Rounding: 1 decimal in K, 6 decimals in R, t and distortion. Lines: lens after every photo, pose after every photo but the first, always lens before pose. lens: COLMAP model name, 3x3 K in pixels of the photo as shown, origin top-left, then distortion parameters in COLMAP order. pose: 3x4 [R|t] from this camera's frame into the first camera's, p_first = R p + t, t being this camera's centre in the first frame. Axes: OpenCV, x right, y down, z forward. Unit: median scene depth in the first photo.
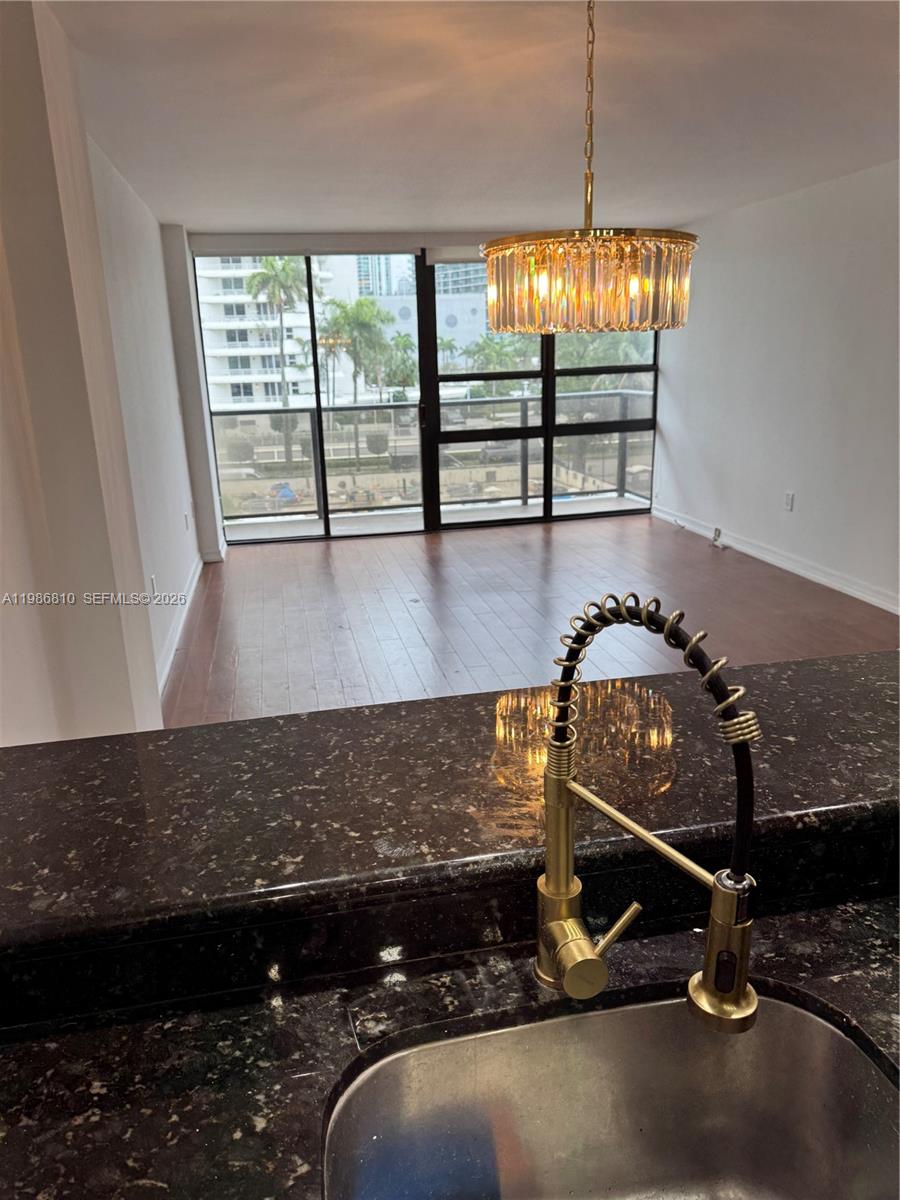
lens RADIAL K [[844.0, 0, 452.2], [0, 844.0, 598.8], [0, 0, 1]] dist [0.019303, -0.027455]
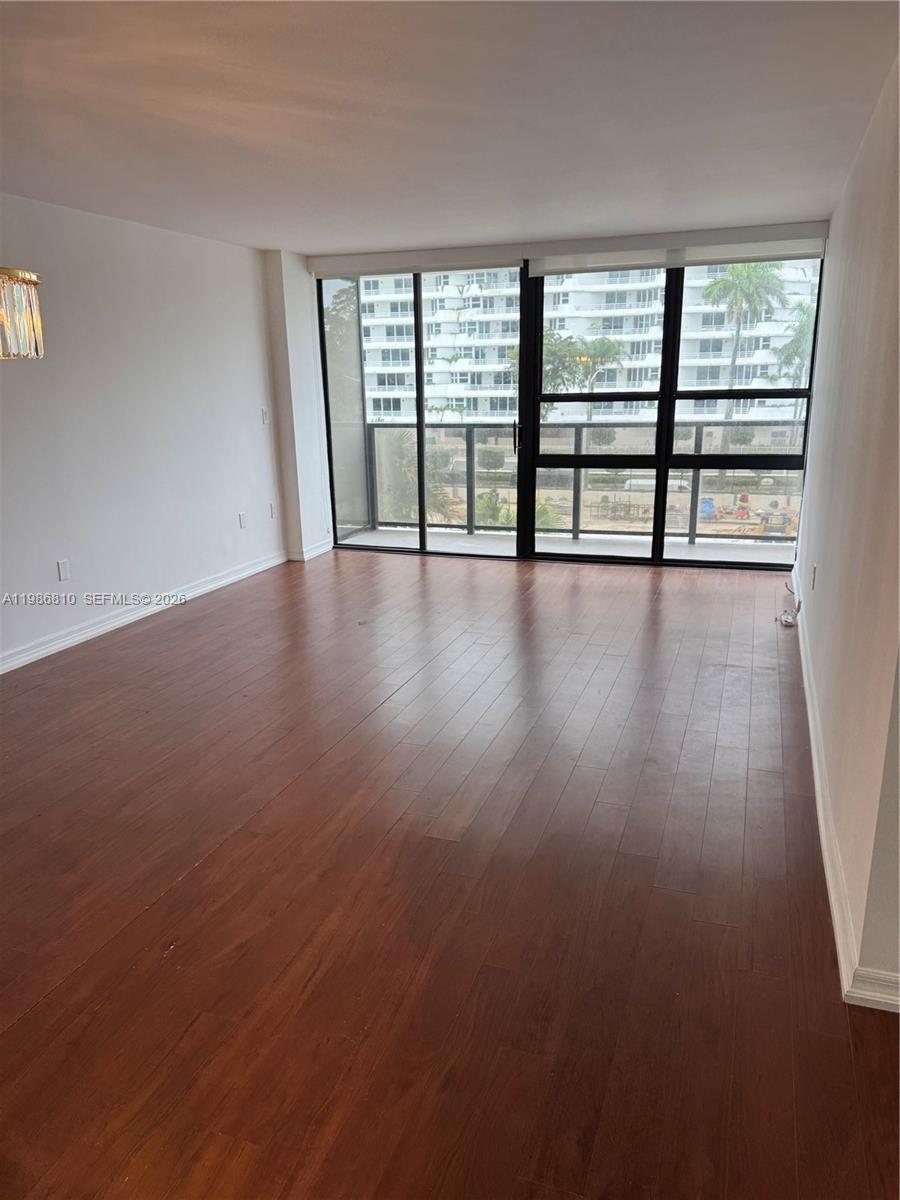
lens RADIAL K [[844.0, 0, 448.8], [0, 844.0, 607.1], [0, 0, 1]] dist [0.019303, -0.027455]
pose [[0.859087, 0.151979, -0.488745, 0.373545], [-0.152846, 0.987503, 0.038408, -0.049807], [0.488475, 0.041707, 0.871581, 0.138363]]
